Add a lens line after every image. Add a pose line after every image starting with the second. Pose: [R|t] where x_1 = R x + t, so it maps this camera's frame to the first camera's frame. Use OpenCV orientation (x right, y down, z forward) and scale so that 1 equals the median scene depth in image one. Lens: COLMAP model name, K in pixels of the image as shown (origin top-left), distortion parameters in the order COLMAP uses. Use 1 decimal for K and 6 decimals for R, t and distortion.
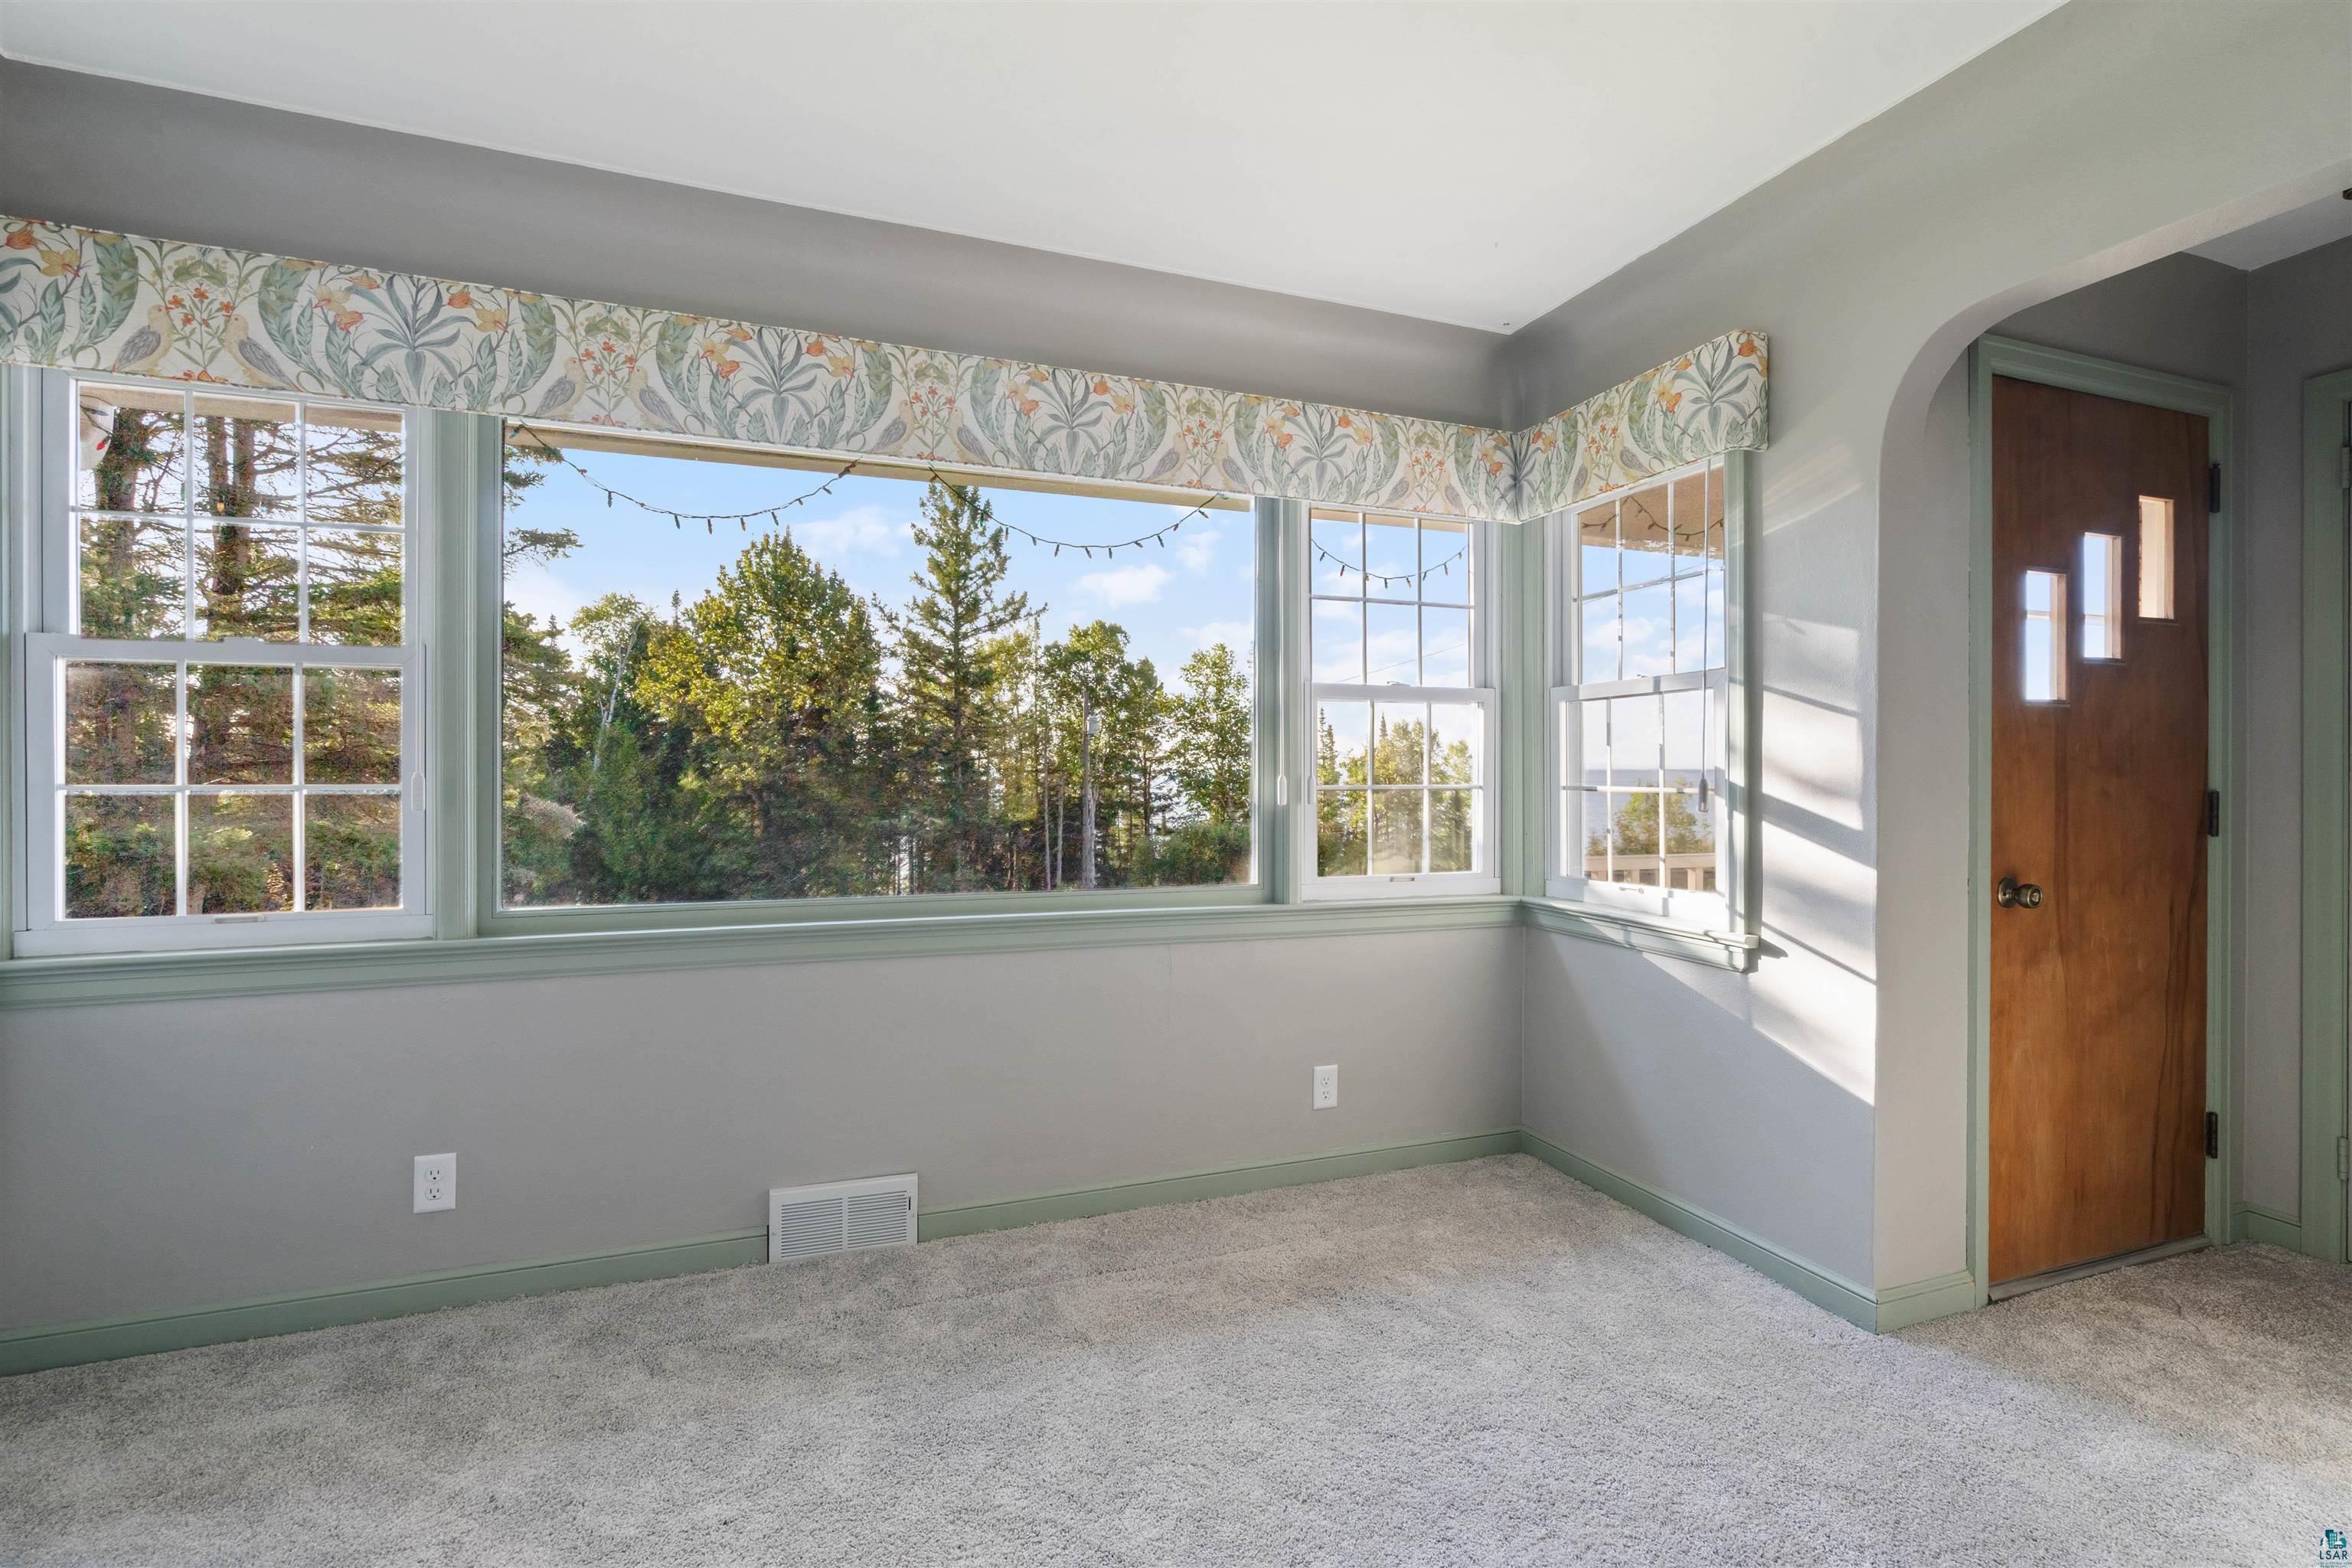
lens RADIAL K [[1073.3, 0, 1177.2], [0, 1073.3, 769.5], [0, 0, 1]] dist [-0.009934, 0.006508]
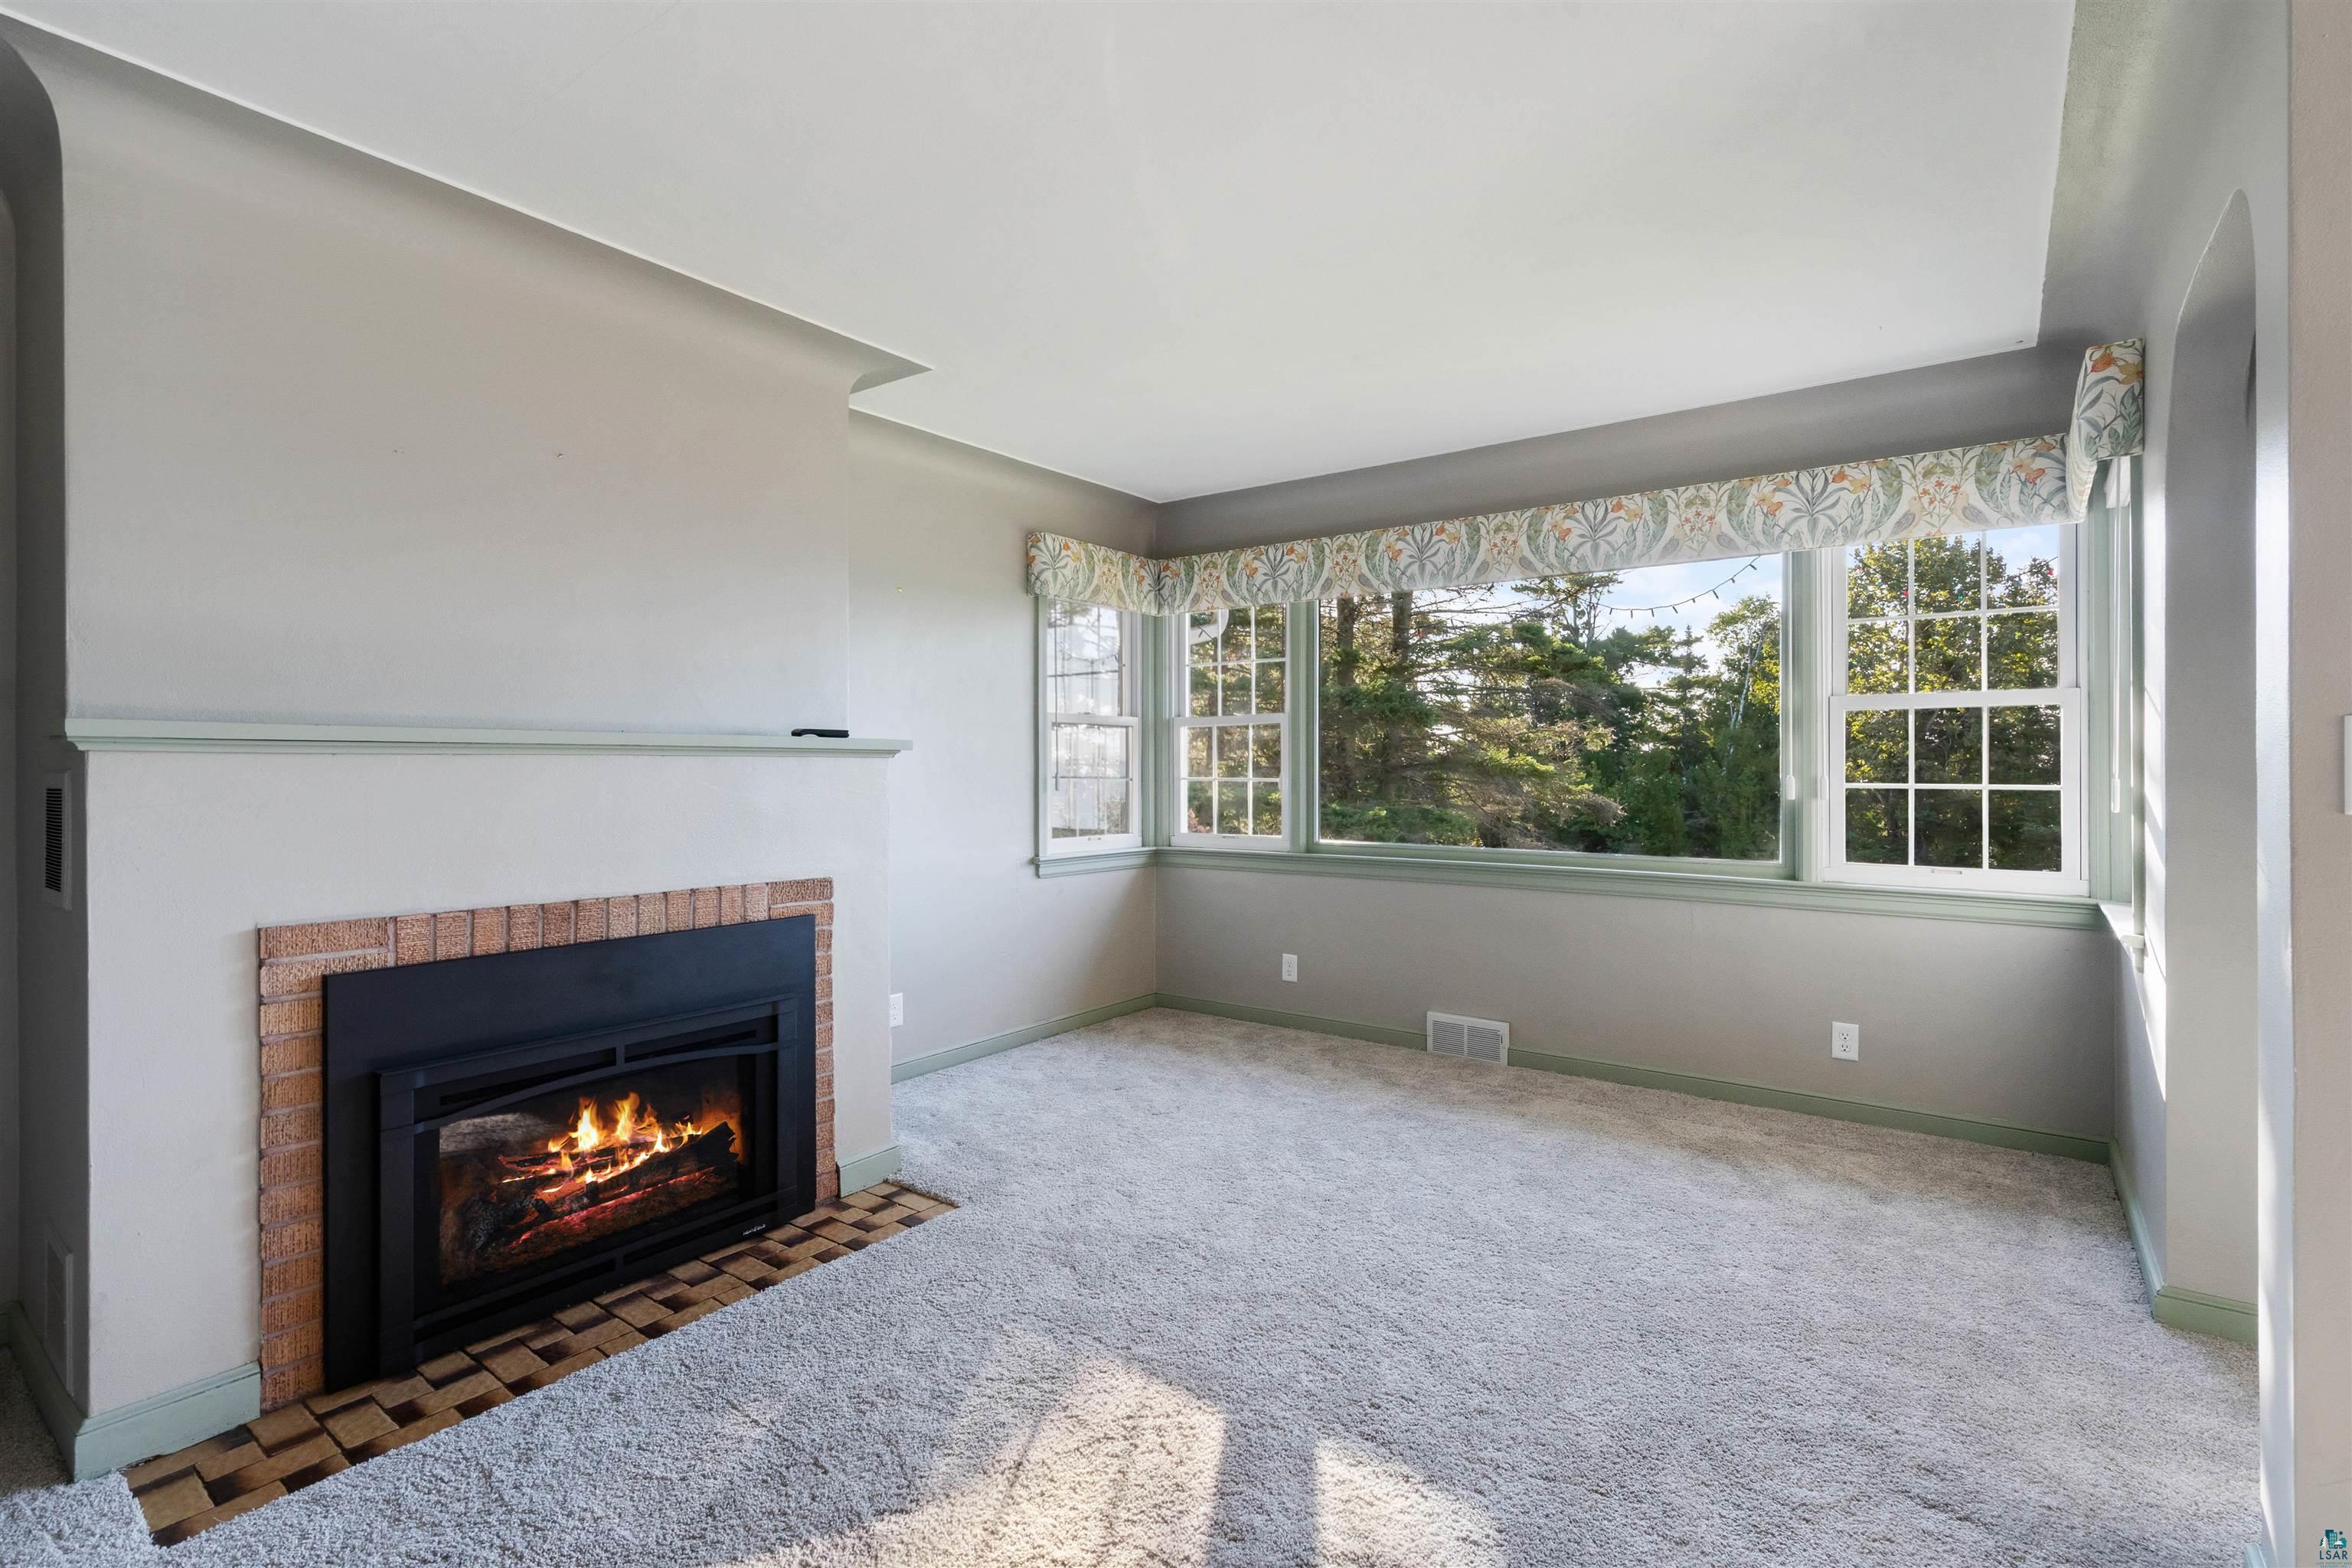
lens RADIAL K [[1073.3, 0, 1177.2], [0, 1073.3, 769.5], [0, 0, 1]] dist [-0.009934, 0.006508]
pose [[0.536806, -0.002258, -0.843703, 0.859235], [0.004111, 0.999992, -0.000061, -0.005287], [0.843696, -0.003435, 0.536811, -0.285379]]
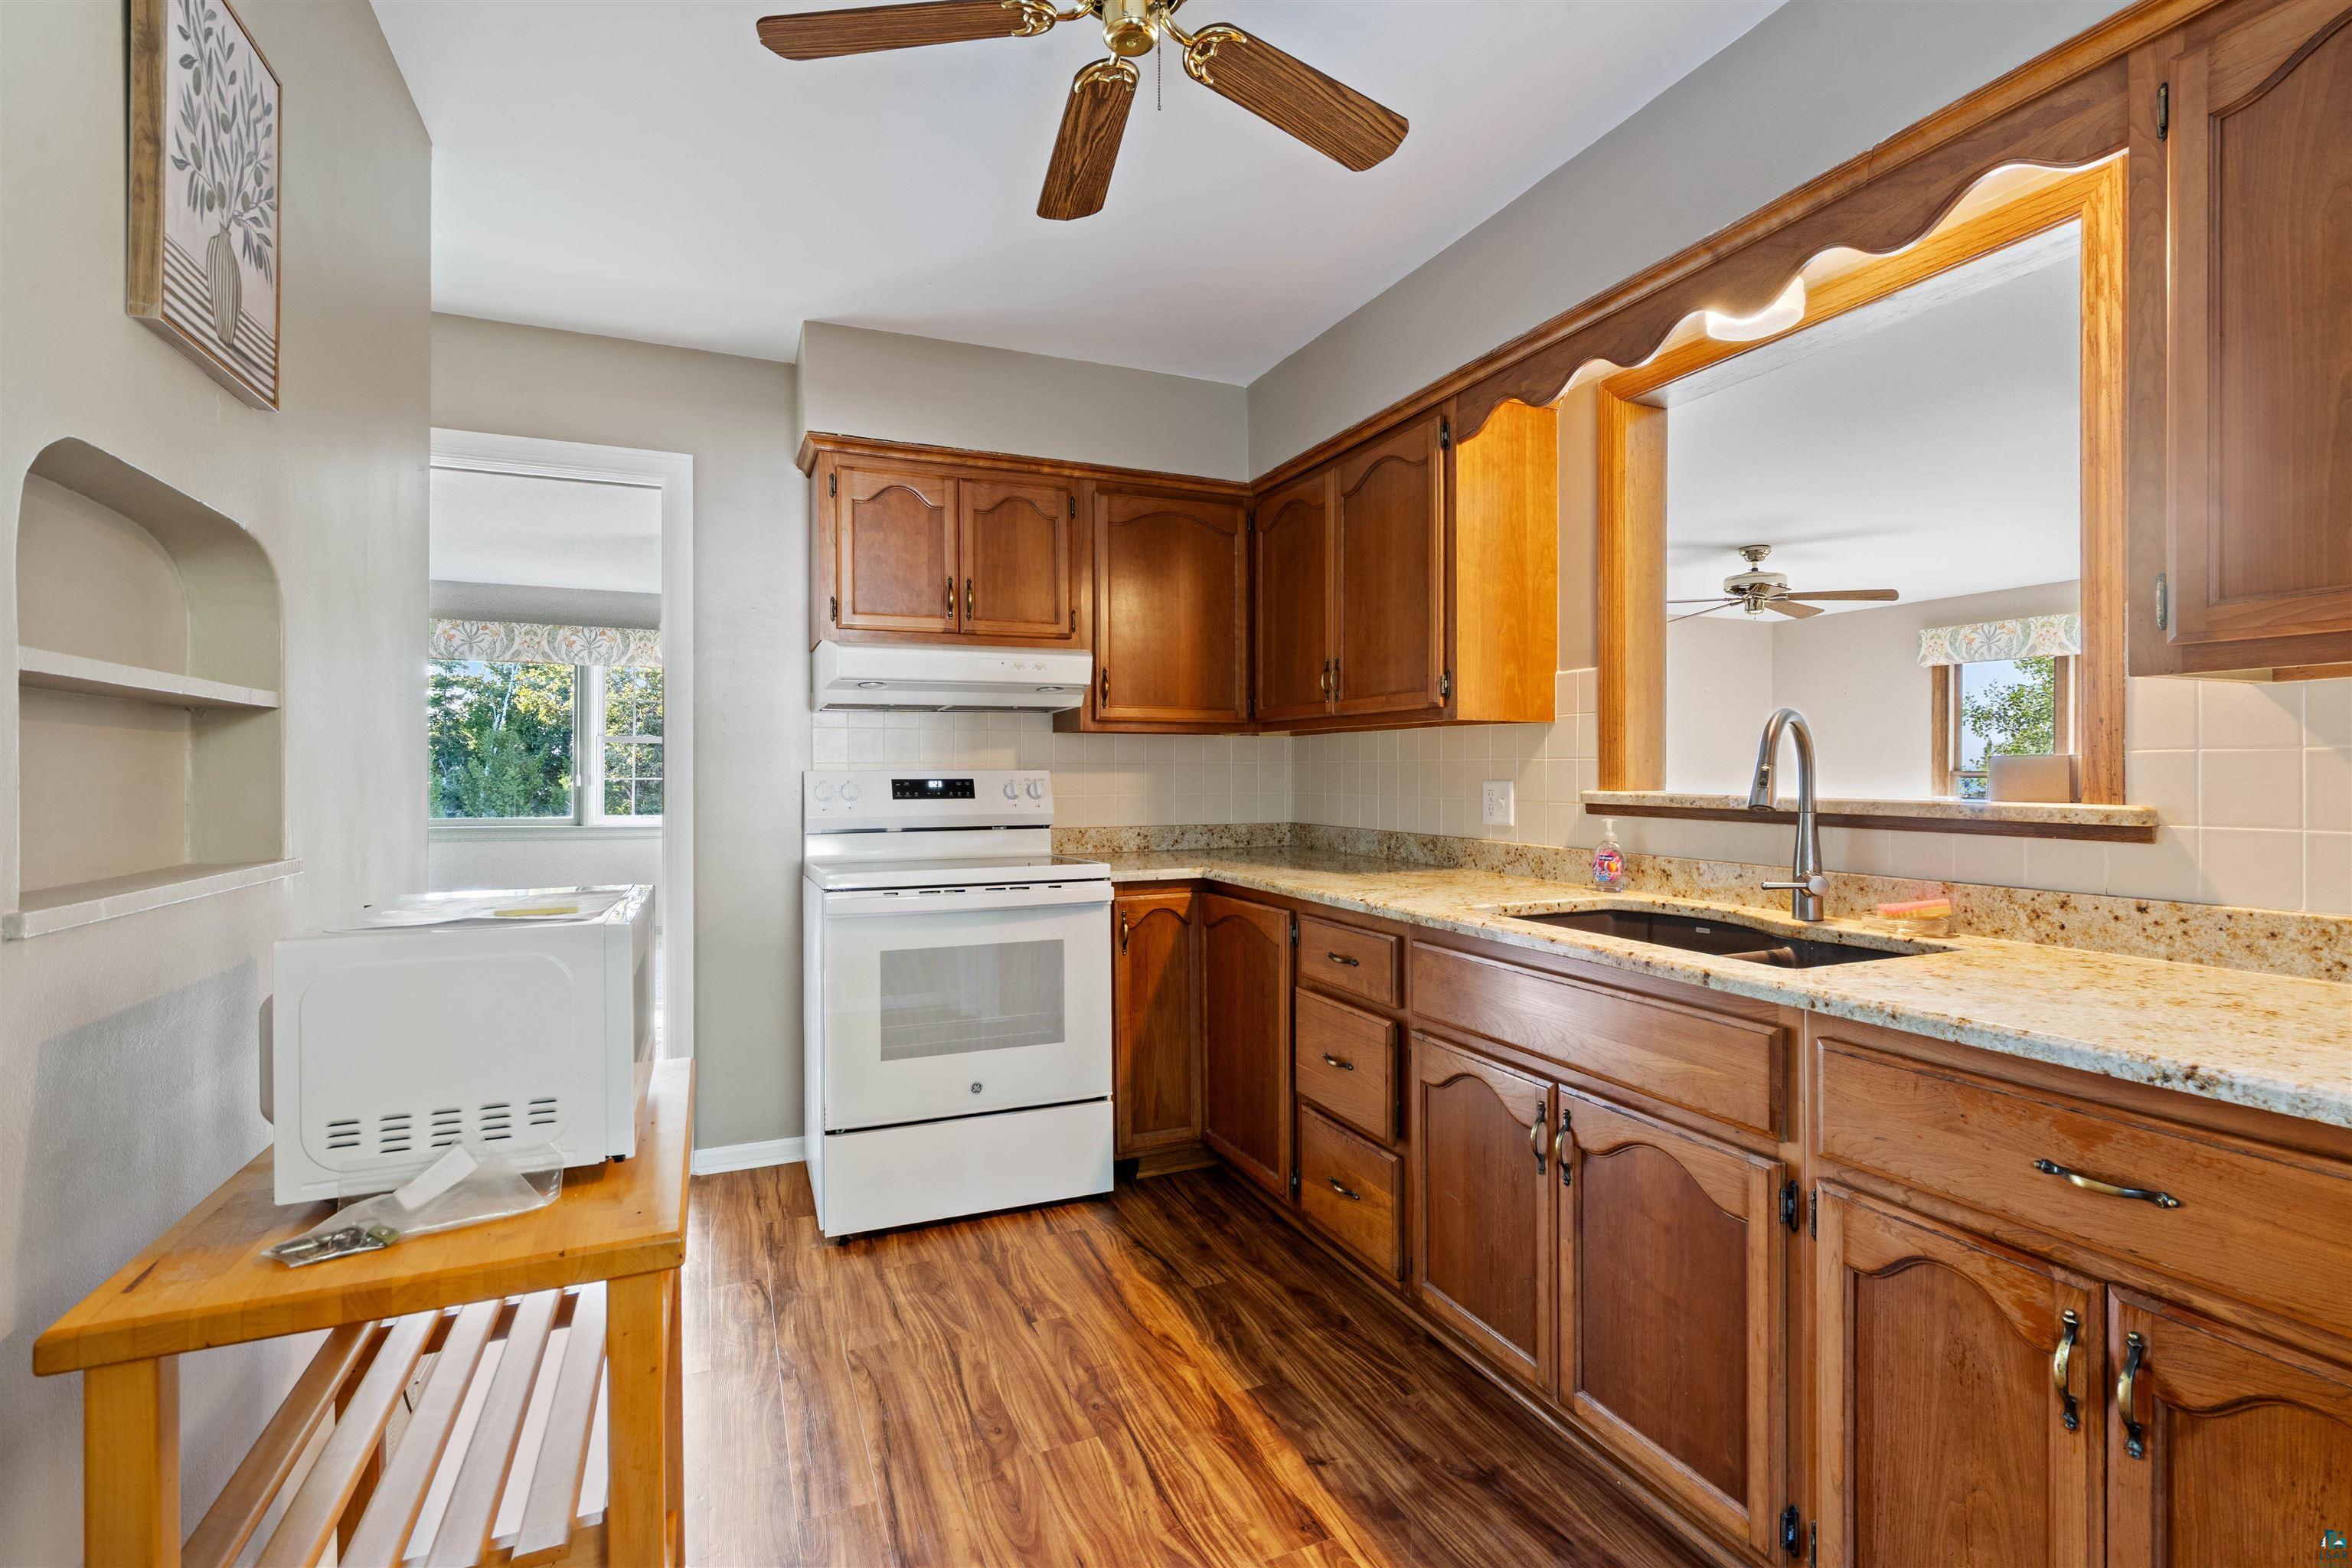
lens RADIAL K [[1073.3, 0, 1177.2], [0, 1073.3, 769.5], [0, 0, 1]] dist [-0.009934, 0.006508]
pose [[0.998803, 0.001780, 0.048889, 1.558895], [-0.001837, 0.999998, 0.001120, -0.013232], [-0.048887, -0.001209, 0.998804, -1.775424]]
